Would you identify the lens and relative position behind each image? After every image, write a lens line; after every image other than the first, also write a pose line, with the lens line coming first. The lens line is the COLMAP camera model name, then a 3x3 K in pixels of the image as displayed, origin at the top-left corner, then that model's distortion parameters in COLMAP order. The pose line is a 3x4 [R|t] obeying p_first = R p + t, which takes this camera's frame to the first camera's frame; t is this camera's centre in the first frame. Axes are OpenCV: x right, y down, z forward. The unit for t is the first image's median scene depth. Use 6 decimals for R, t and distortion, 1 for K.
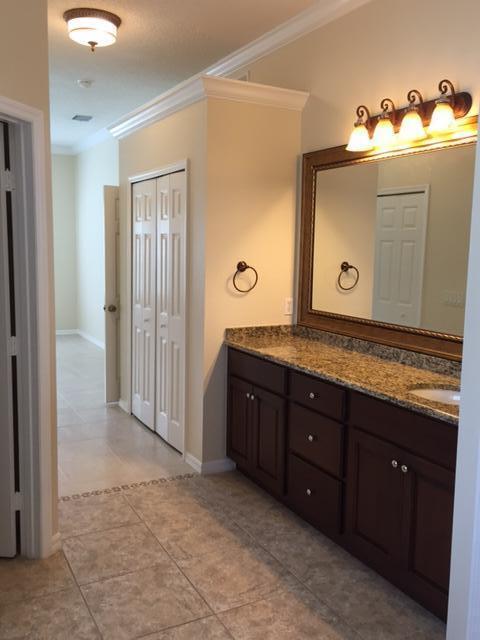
lens RADIAL K [[576.2, 0, 240.0], [0, 576.2, 320.0], [0, 0, 1]] dist [0.002391, -0.004108]
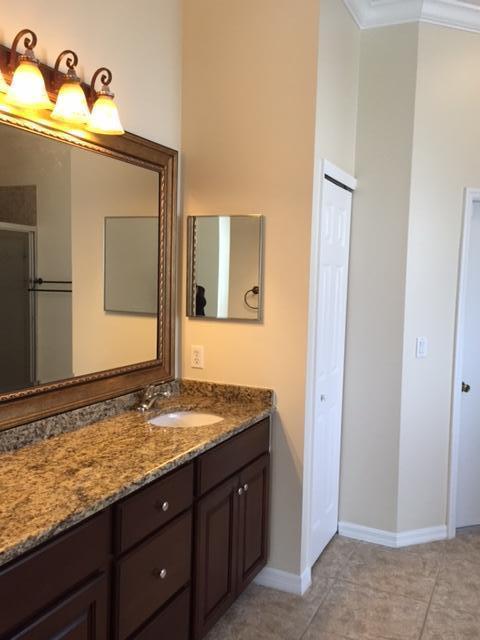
lens RADIAL K [[576.2, 0, 240.0], [0, 576.2, 320.0], [0, 0, 1]] dist [0.002391, -0.004108]
pose [[-0.571176, -0.099768, 0.814742, -0.420347], [0.076608, 0.981774, 0.173928, -0.175291], [-0.817245, 0.161760, -0.553123, 1.236810]]
